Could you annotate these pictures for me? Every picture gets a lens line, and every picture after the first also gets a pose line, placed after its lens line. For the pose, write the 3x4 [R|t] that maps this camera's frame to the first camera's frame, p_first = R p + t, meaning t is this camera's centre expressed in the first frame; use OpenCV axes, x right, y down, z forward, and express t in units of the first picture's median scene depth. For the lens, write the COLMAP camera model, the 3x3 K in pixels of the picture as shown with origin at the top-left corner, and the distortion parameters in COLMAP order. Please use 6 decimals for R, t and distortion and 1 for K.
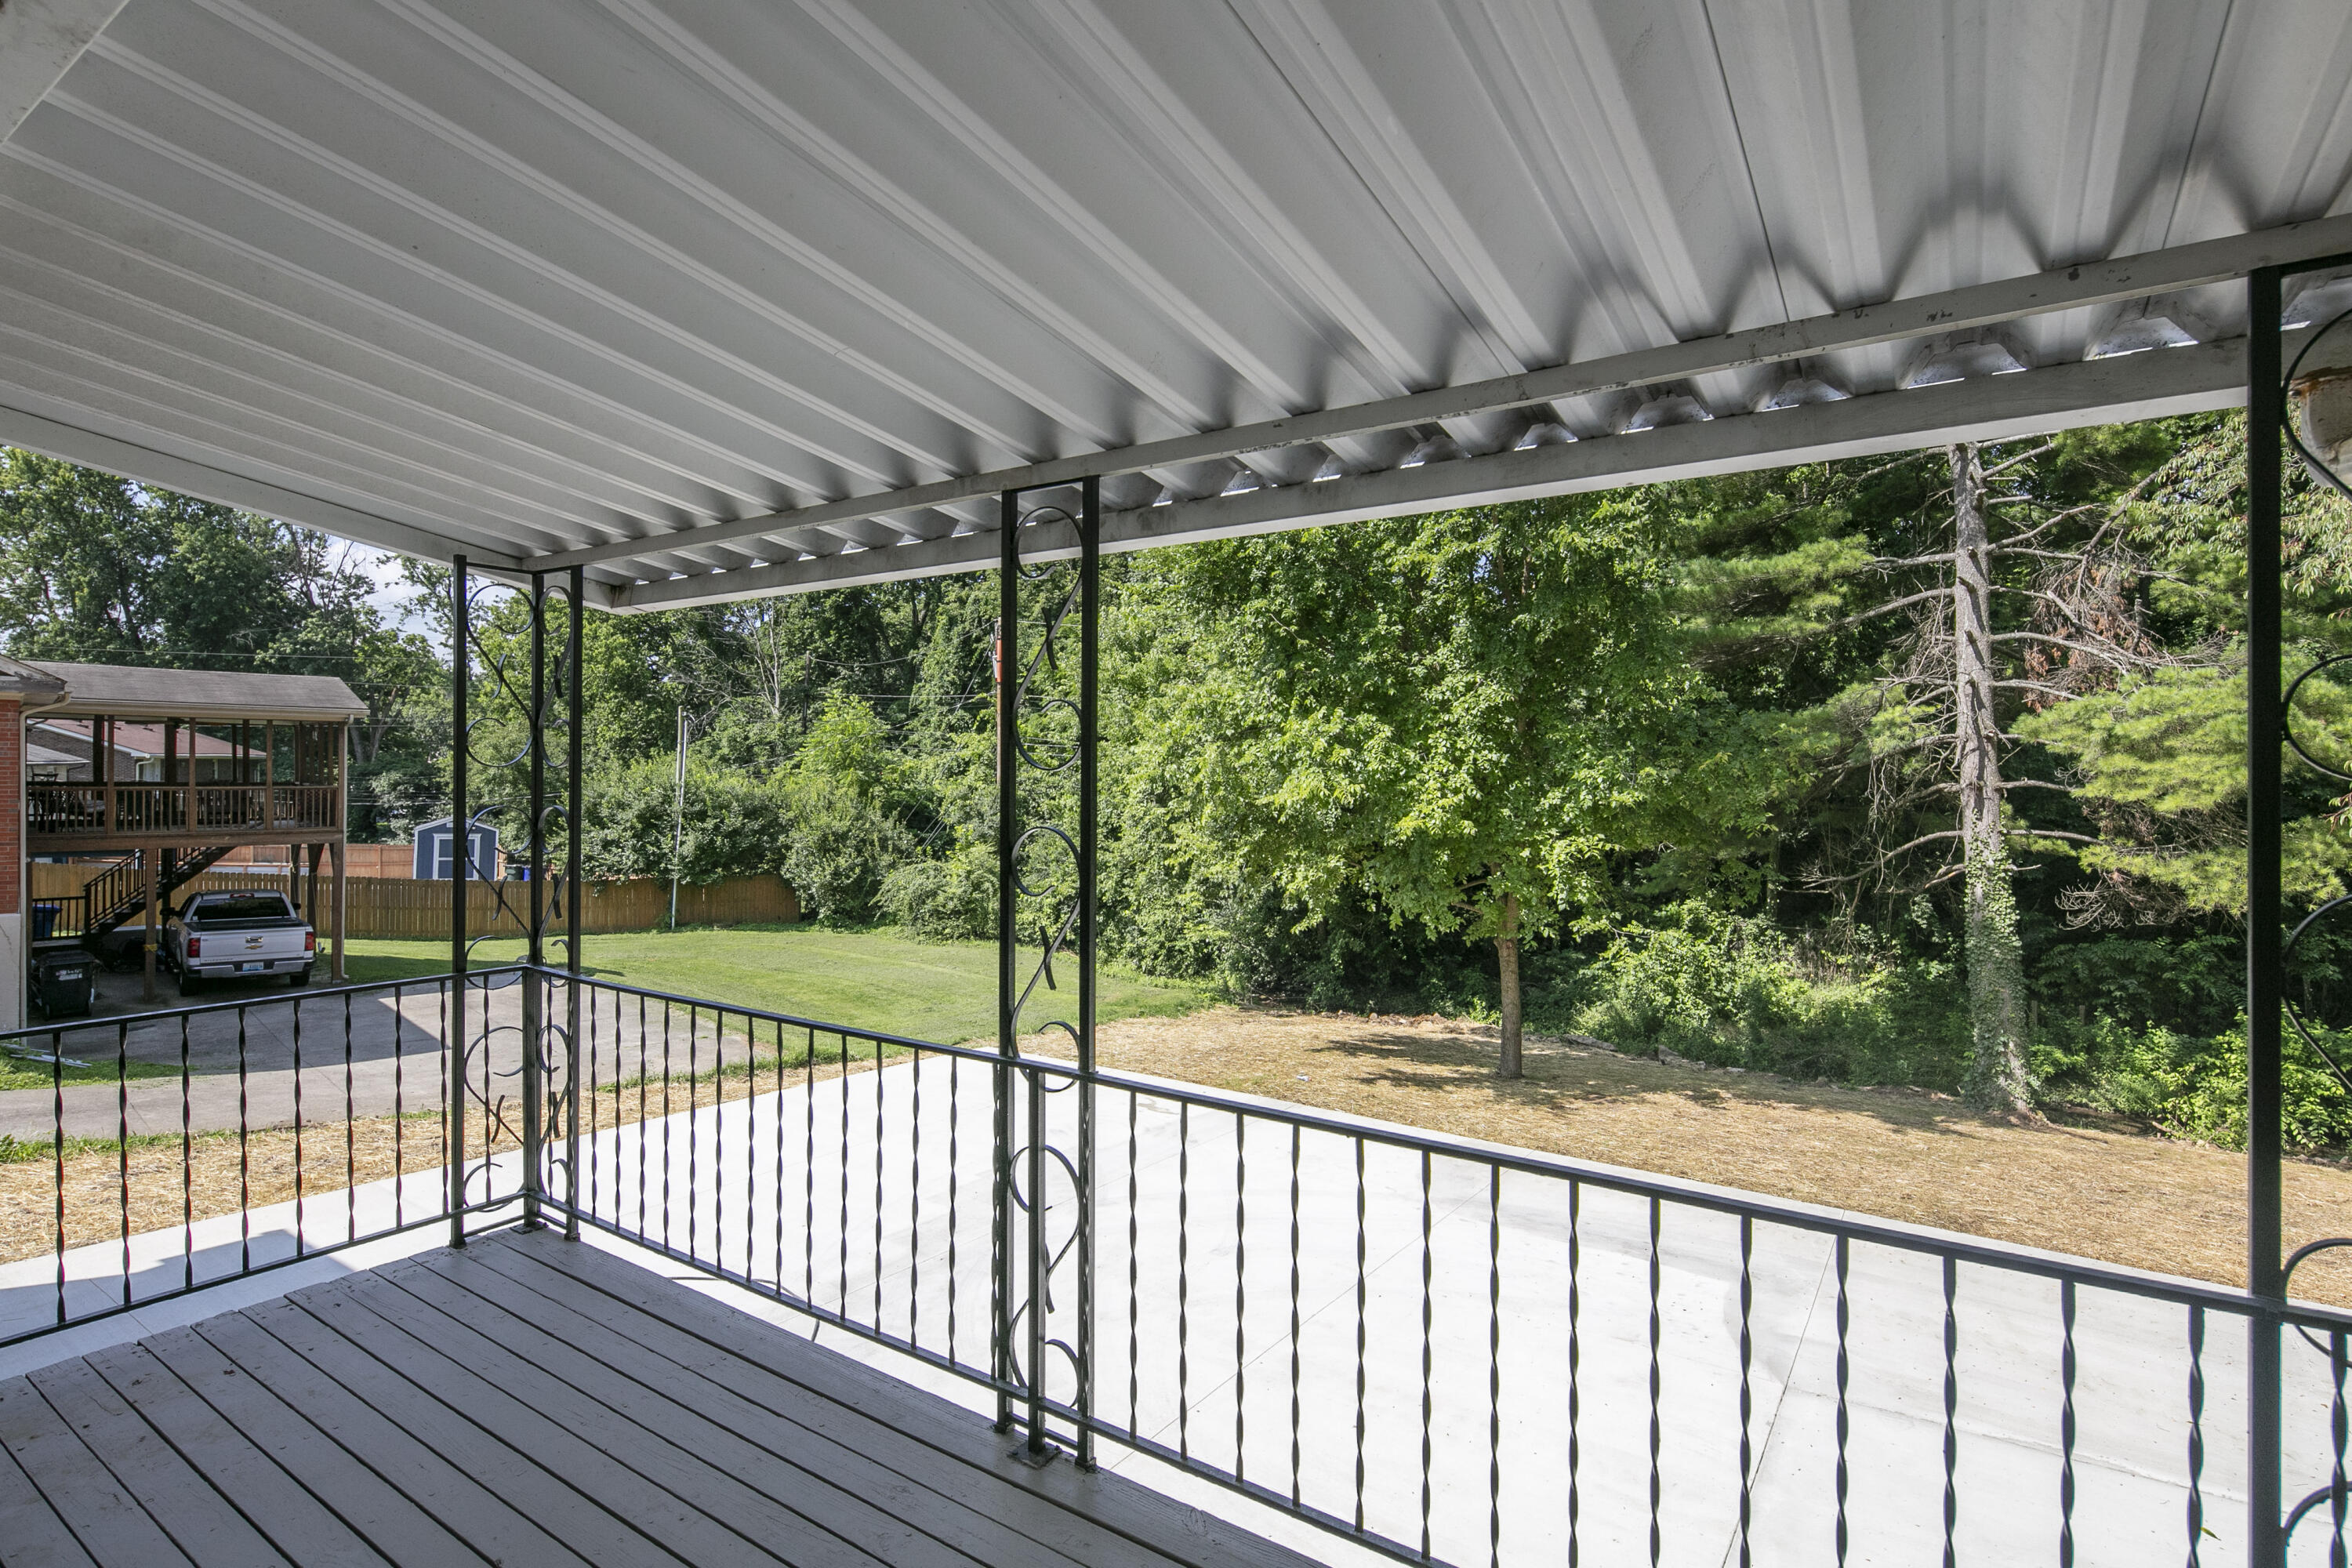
lens RADIAL K [[1163.5, 0, 1176.0], [0, 1163.5, 784.0], [0, 0, 1]] dist [-0.003129, -0.000763]
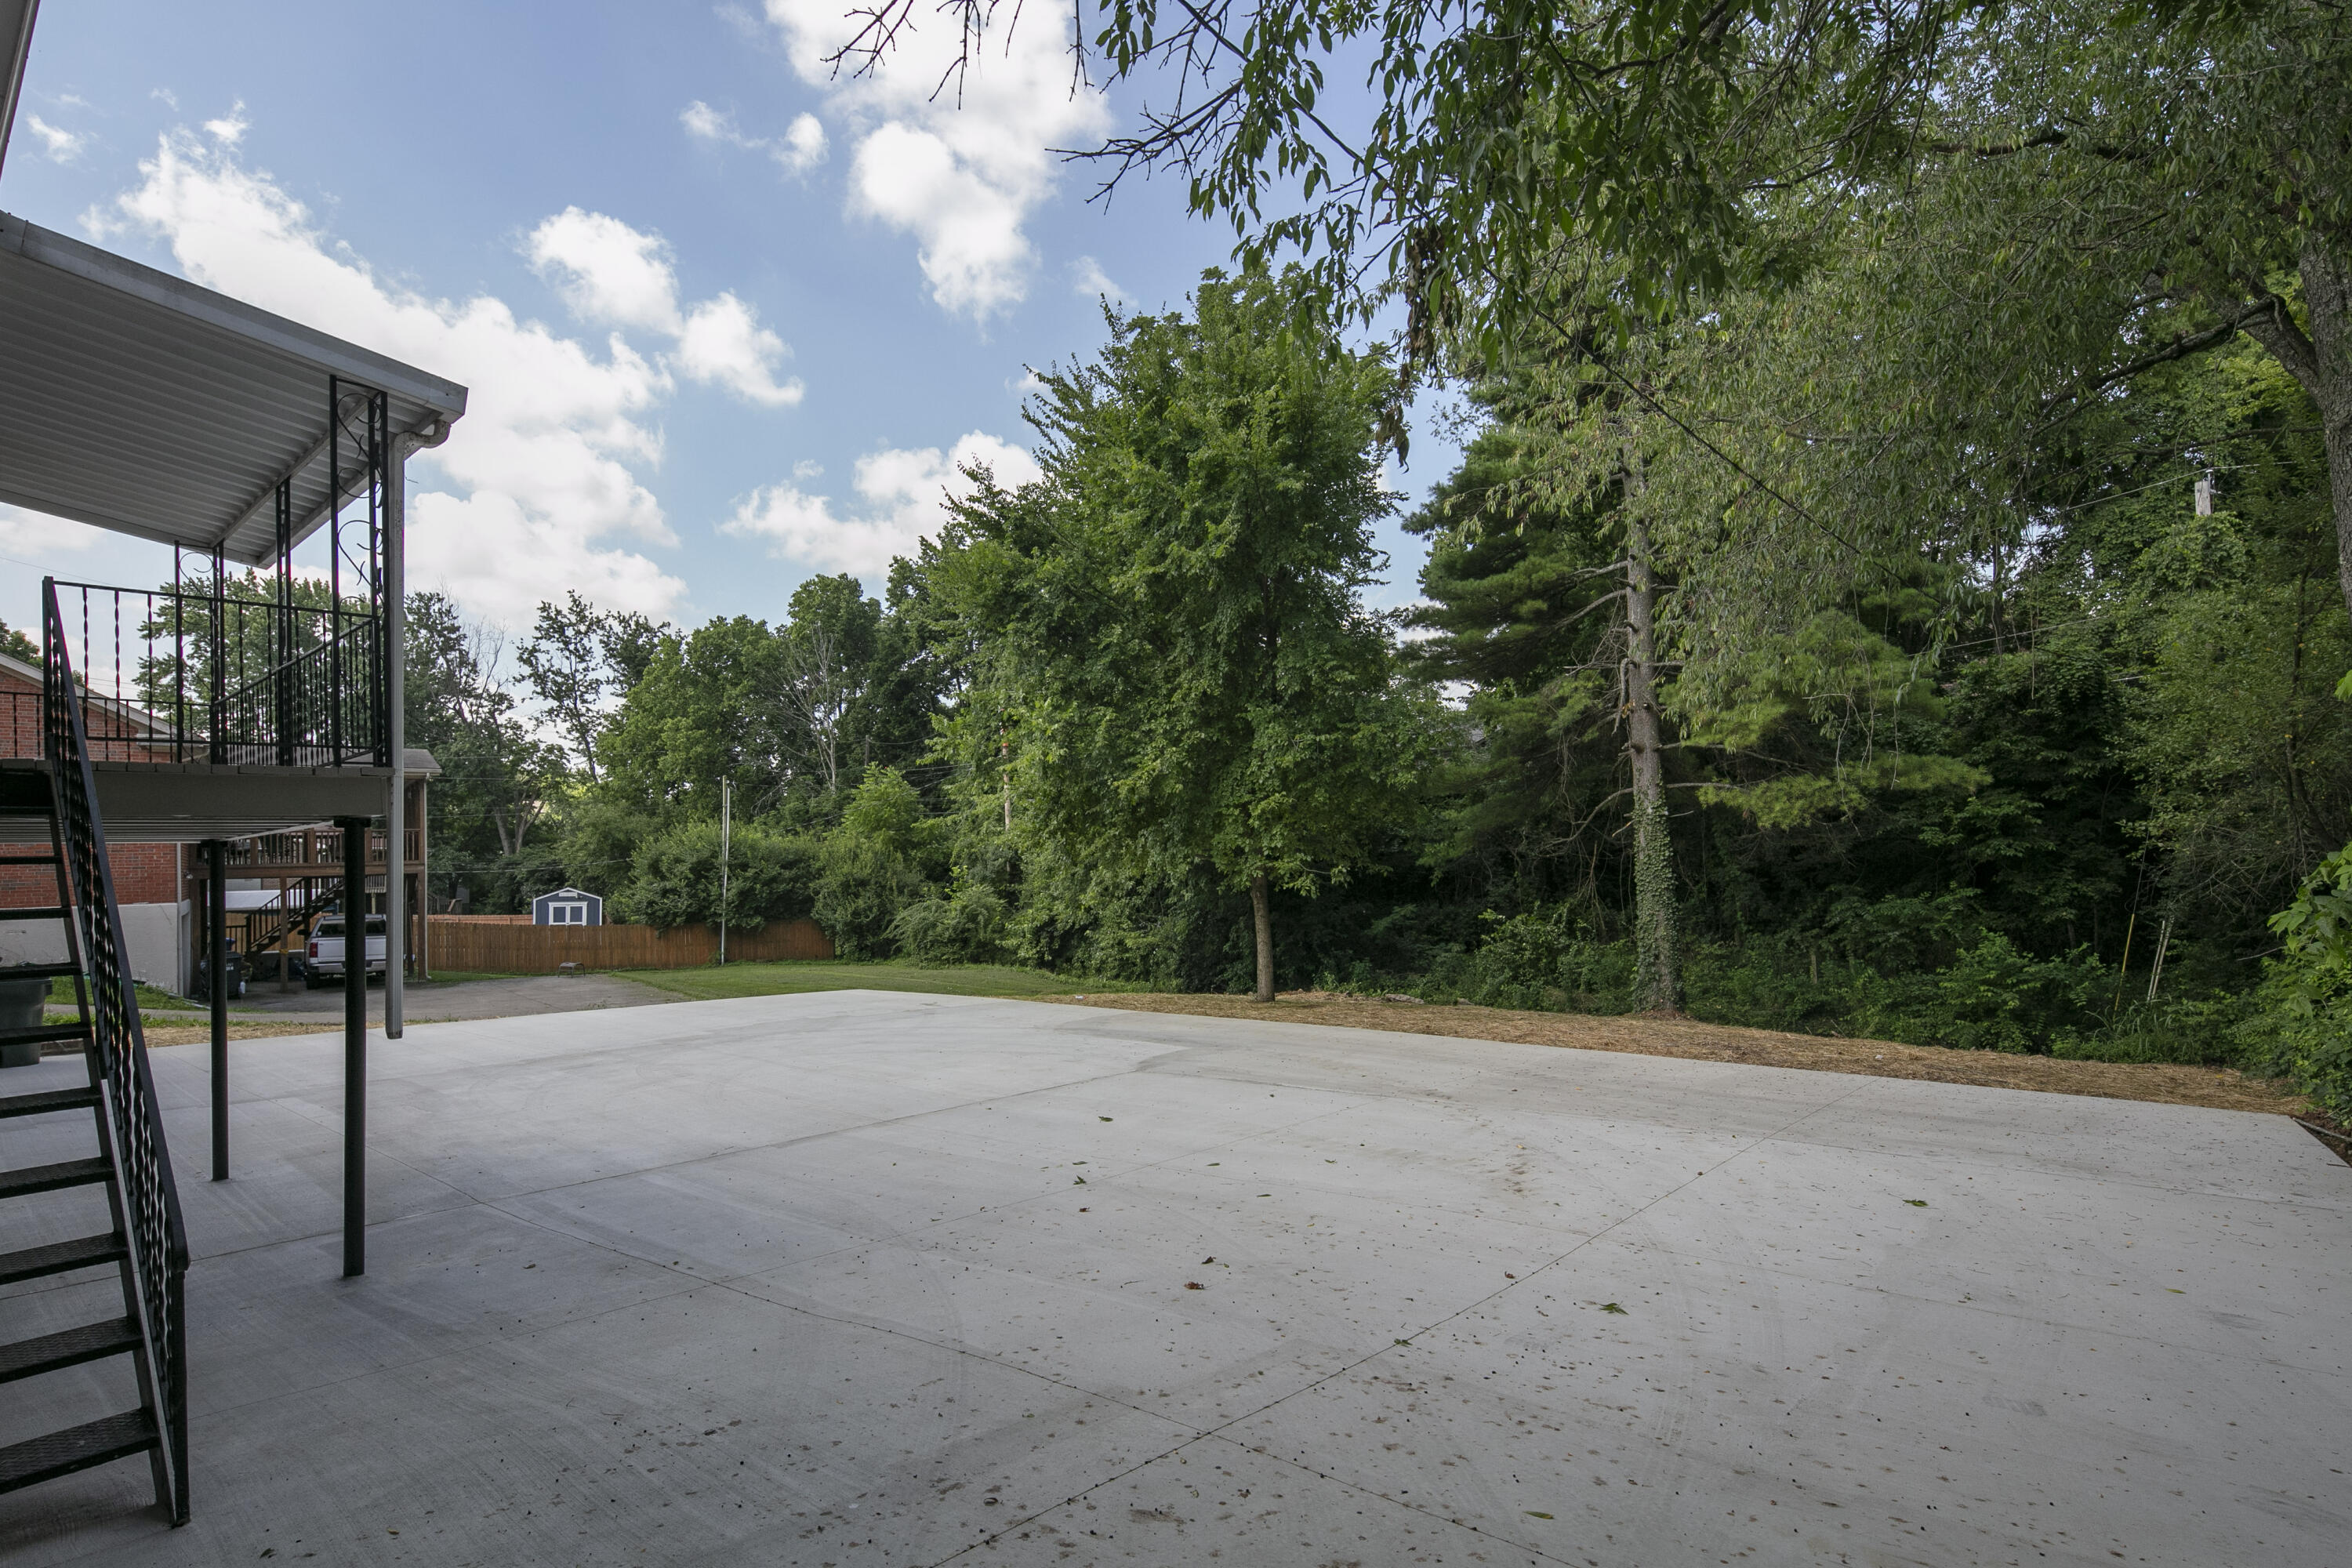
lens RADIAL K [[1143.0, 0, 1174.4], [0, 1143.0, 843.8], [0, 0, 1]] dist [0.000812, 0.000238]
pose [[0.993246, -0.040669, -0.108669, 0.151344], [0.037728, 0.998867, -0.028992, 0.053041], [0.109725, 0.024696, 0.993655, -0.104642]]
